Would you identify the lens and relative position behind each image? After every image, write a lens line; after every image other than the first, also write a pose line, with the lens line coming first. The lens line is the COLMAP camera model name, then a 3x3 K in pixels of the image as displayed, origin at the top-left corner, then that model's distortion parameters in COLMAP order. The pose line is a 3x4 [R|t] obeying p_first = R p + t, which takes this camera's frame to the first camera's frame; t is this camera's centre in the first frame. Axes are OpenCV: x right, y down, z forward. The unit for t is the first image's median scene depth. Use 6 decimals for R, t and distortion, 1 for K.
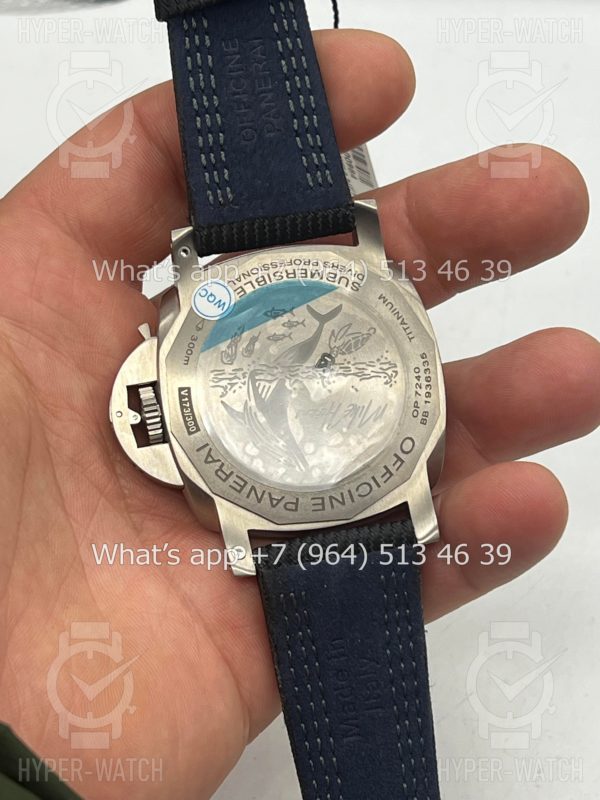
lens RADIAL K [[1788.3, 0, 303.4], [0, 1788.3, 405.1], [0, 0, 1]] dist [-1.142634, 0.000000]
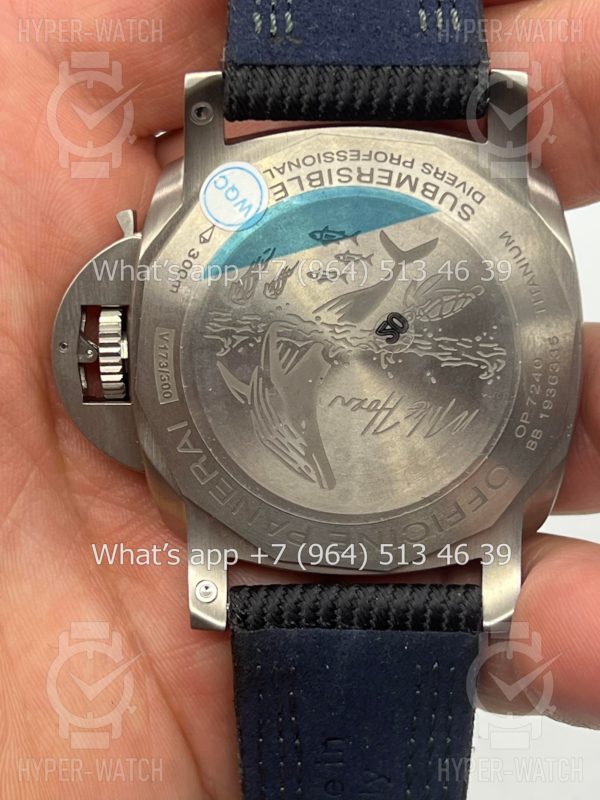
lens RADIAL K [[1788.3, 0, 295.5], [0, 1788.3, 391.4], [0, 0, 1]] dist [-1.142634, 0.000000]
pose [[0.986225, 0.165386, 0.002729, -0.020029], [-0.165380, 0.986228, -0.002027, 0.005575], [-0.003027, 0.001548, 0.999994, 0.384670]]
